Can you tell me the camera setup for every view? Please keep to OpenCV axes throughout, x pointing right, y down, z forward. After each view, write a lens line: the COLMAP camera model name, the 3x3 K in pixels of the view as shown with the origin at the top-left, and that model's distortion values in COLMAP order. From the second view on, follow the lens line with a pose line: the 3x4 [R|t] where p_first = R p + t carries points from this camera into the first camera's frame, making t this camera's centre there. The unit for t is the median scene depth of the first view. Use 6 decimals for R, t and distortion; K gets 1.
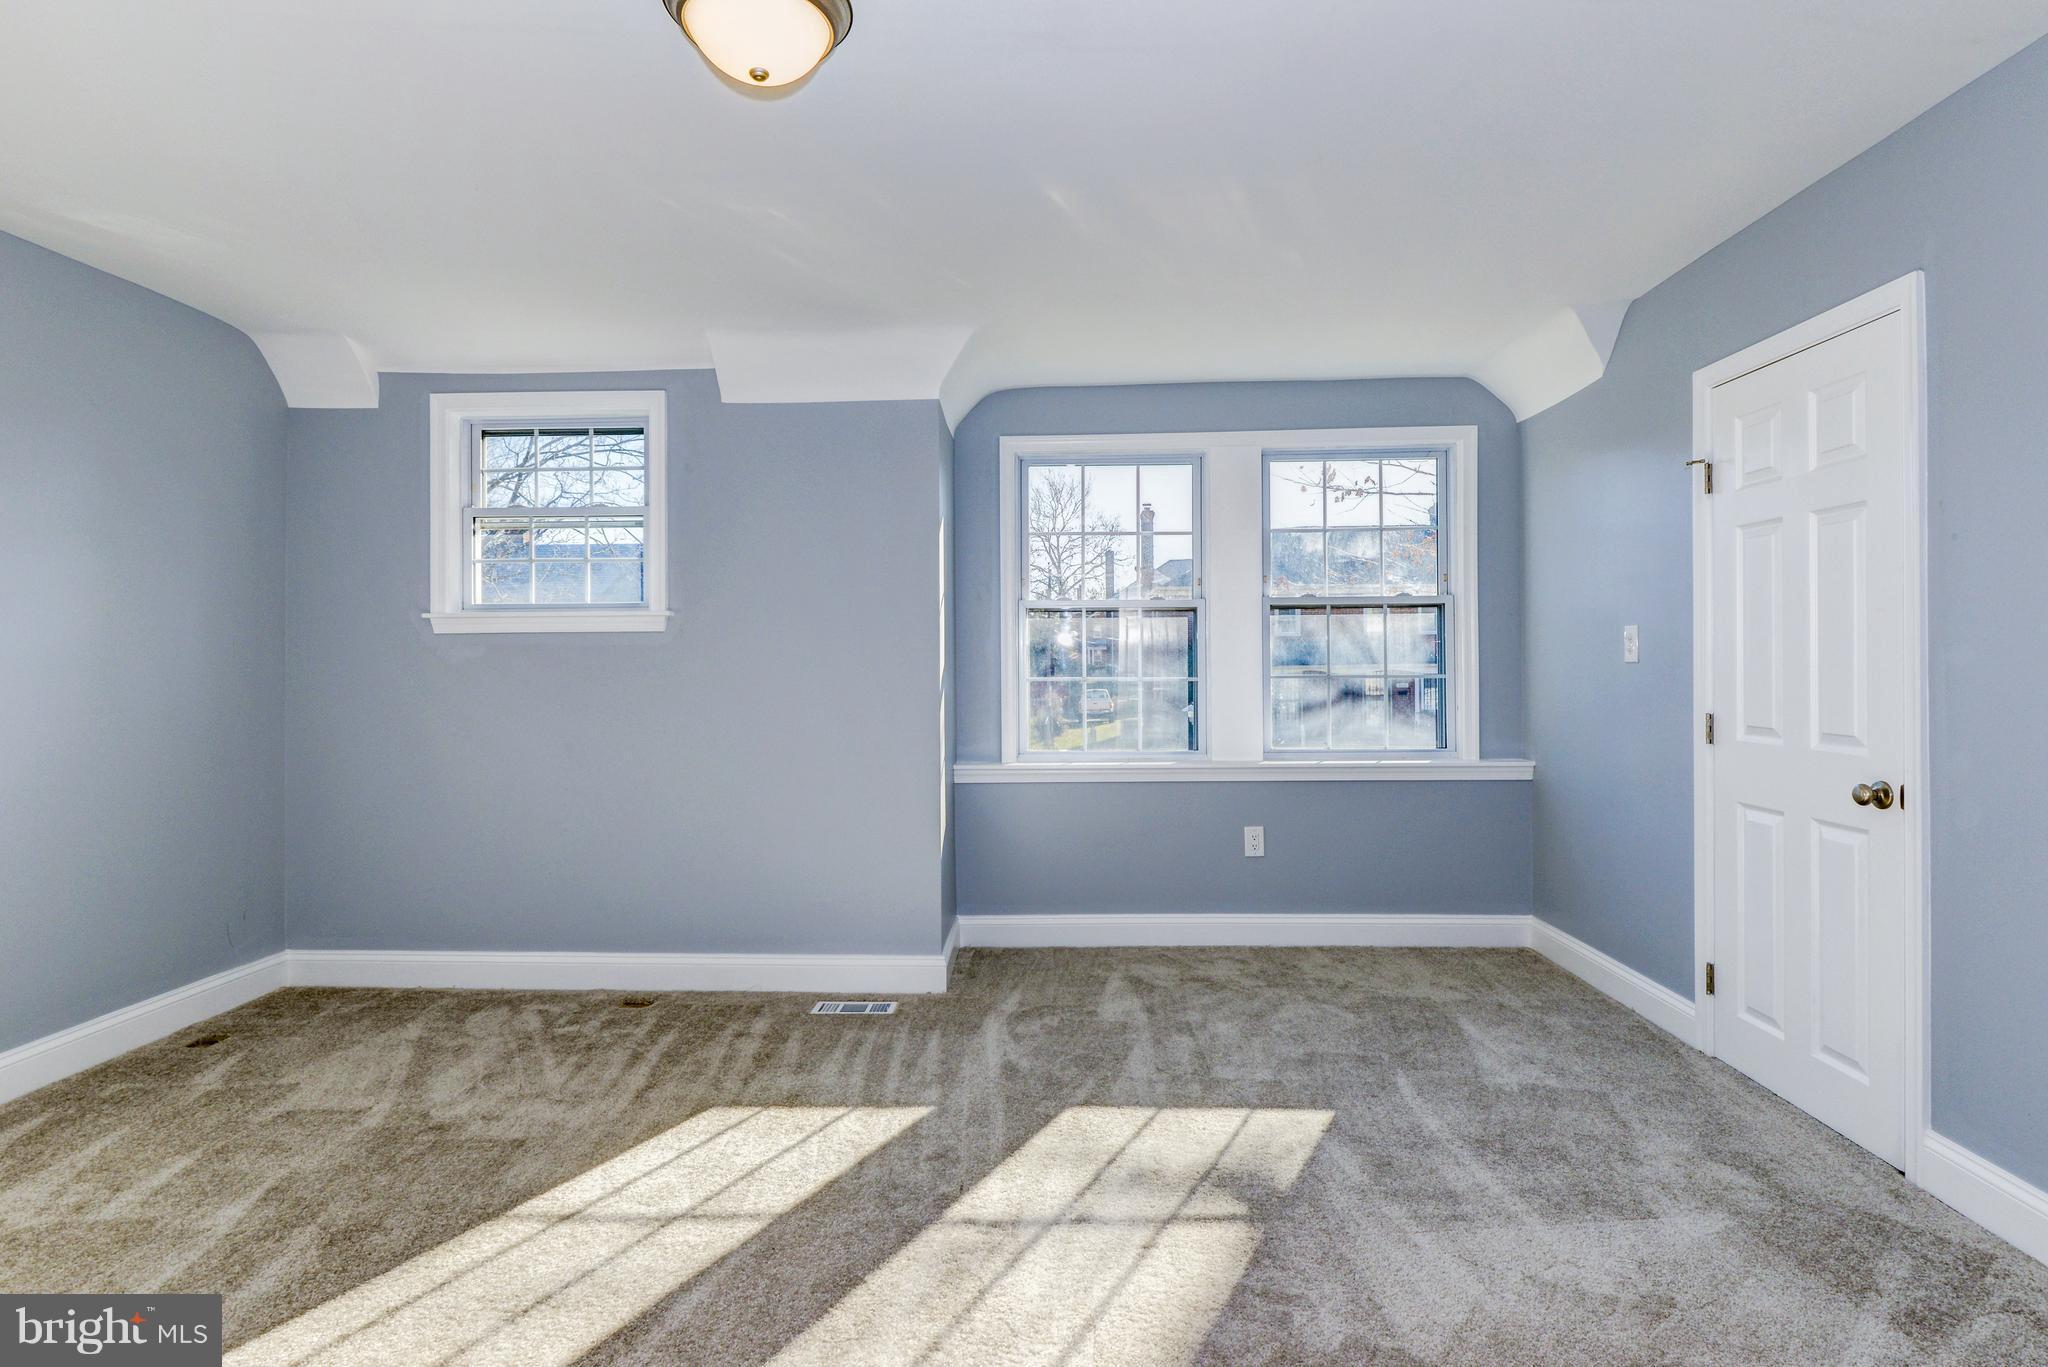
lens RADIAL K [[1052.6, 0, 1019.2], [0, 1052.6, 657.1], [0, 0, 1]] dist [0.013451, -0.008675]
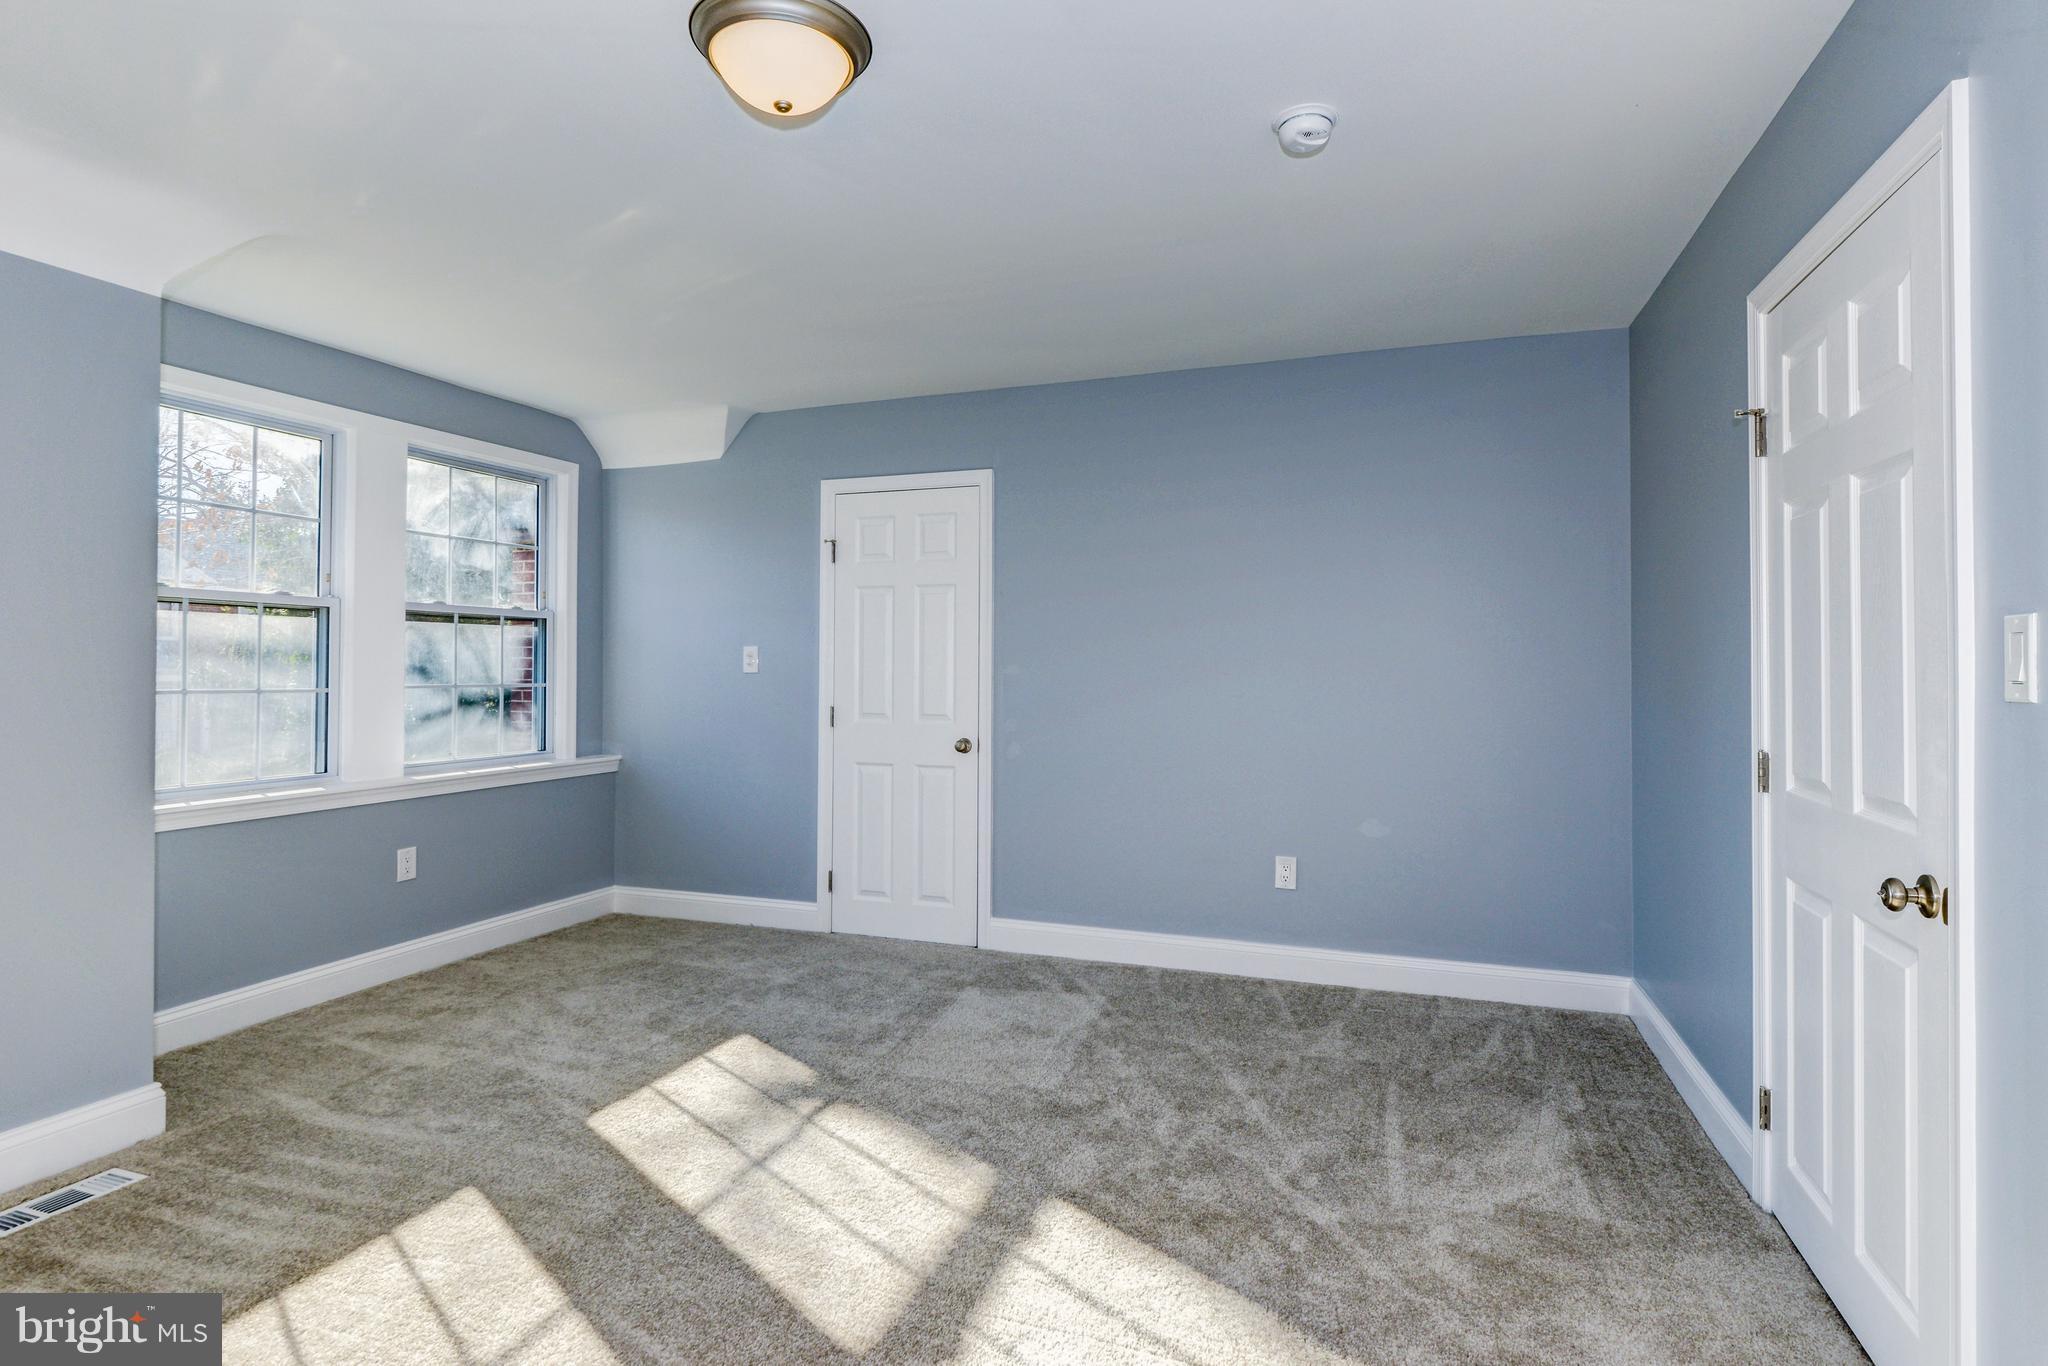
lens RADIAL K [[1052.6, 0, 1019.2], [0, 1052.6, 656.6], [0, 0, 1]] dist [0.013451, -0.008675]
pose [[0.297990, 0.019508, 0.954370, -0.594744], [-0.007829, 0.999807, -0.017992, 0.005240], [-0.954537, -0.002110, 0.298085, 0.239872]]
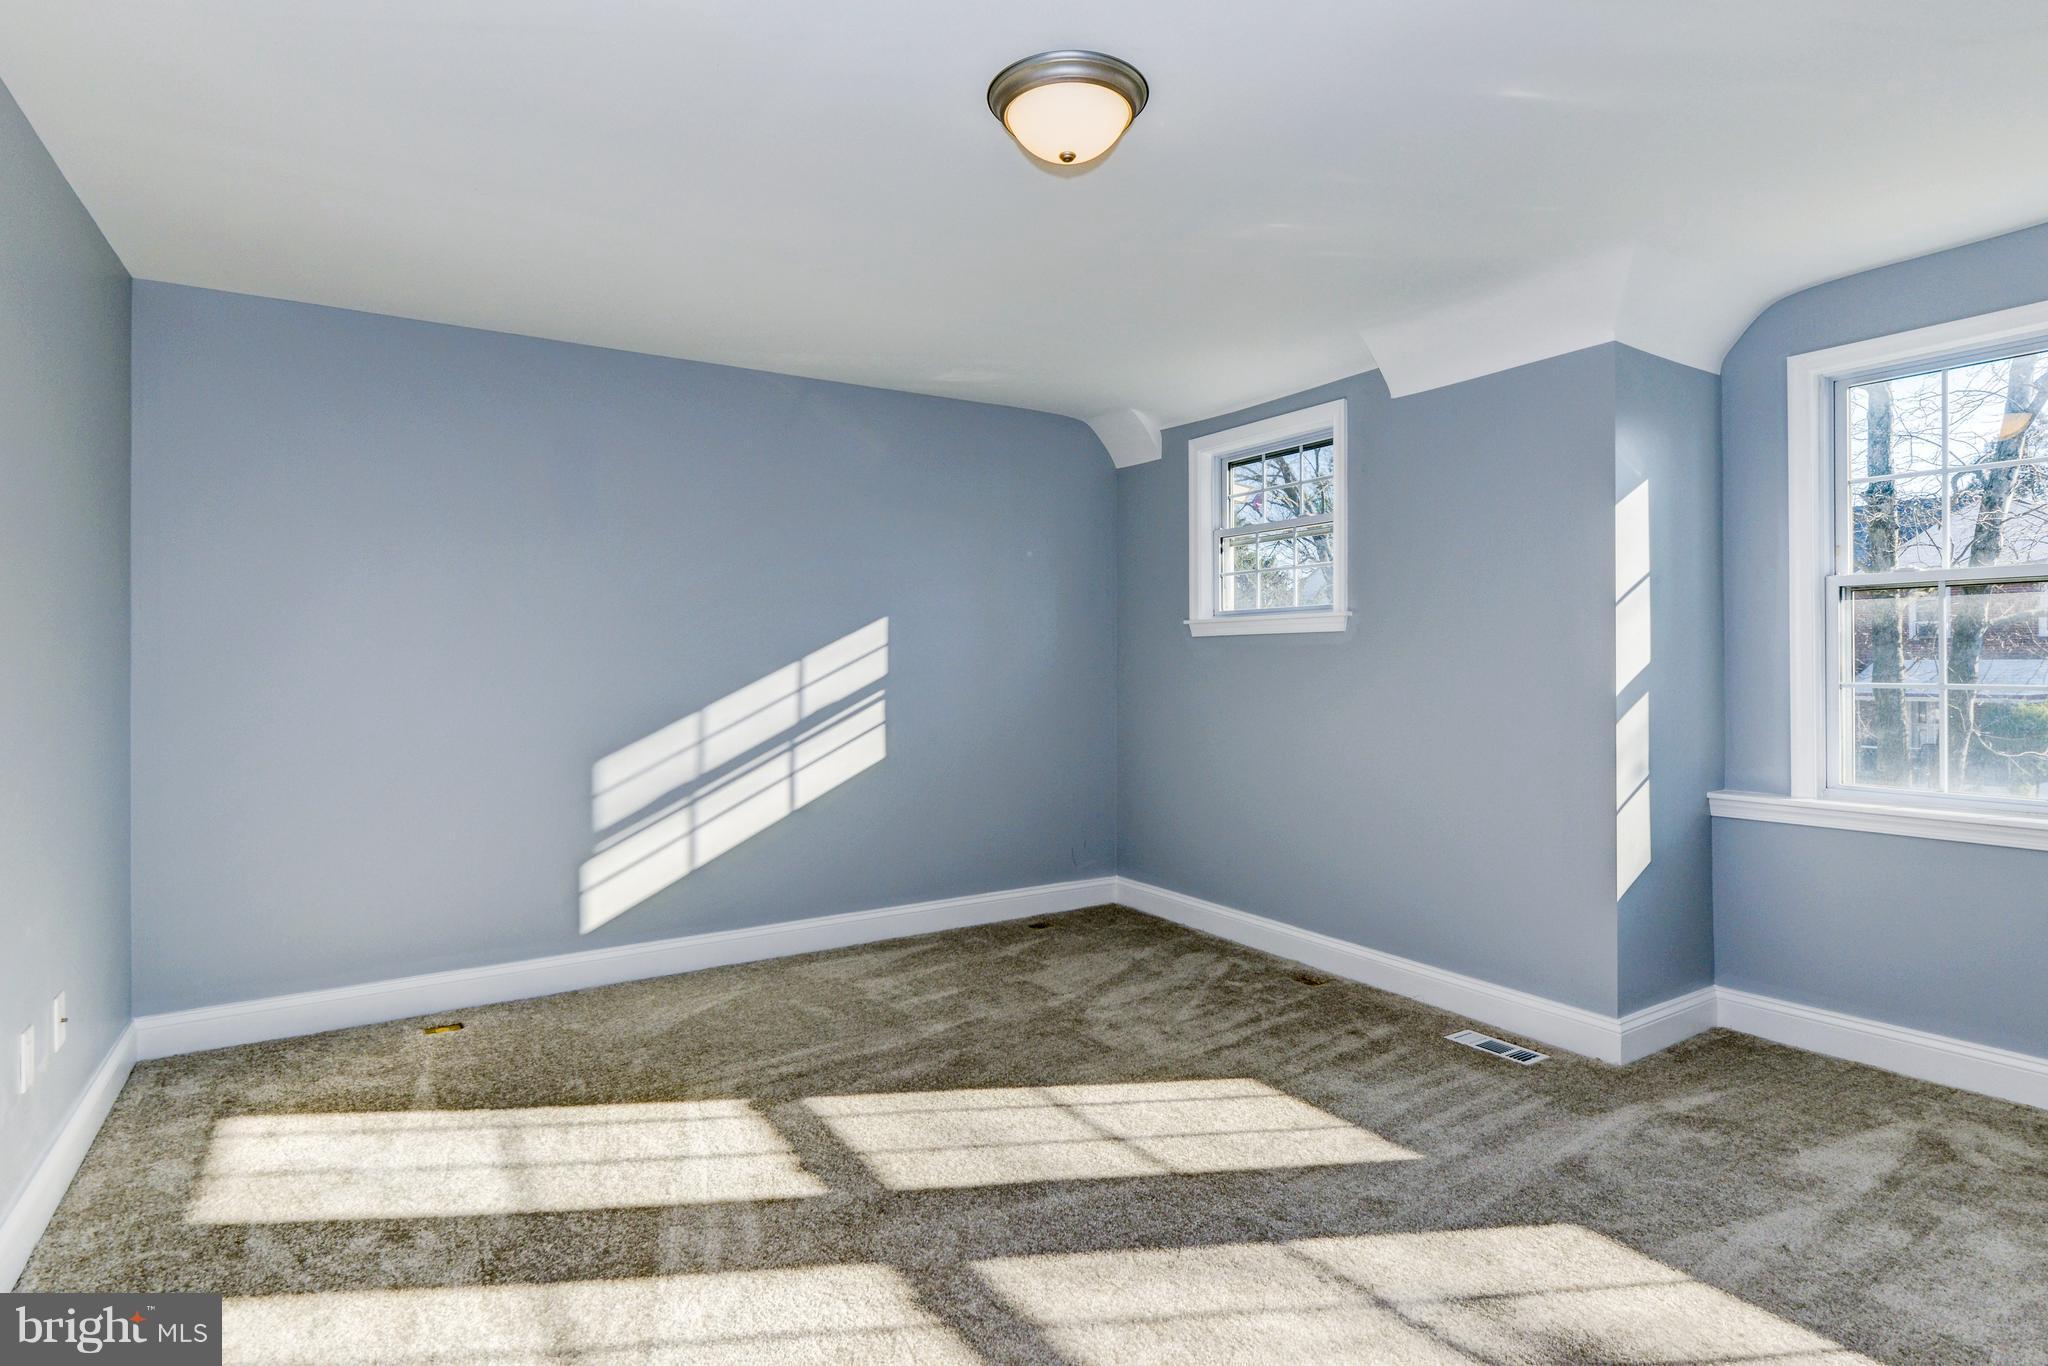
lens RADIAL K [[1052.6, 0, 1019.2], [0, 1052.6, 656.6], [0, 0, 1]] dist [0.013451, -0.008675]
pose [[0.565395, -0.000570, -0.824820, 0.347868], [0.004633, 0.999986, 0.002485, -0.003413], [0.824807, -0.005226, 0.565390, 0.154917]]
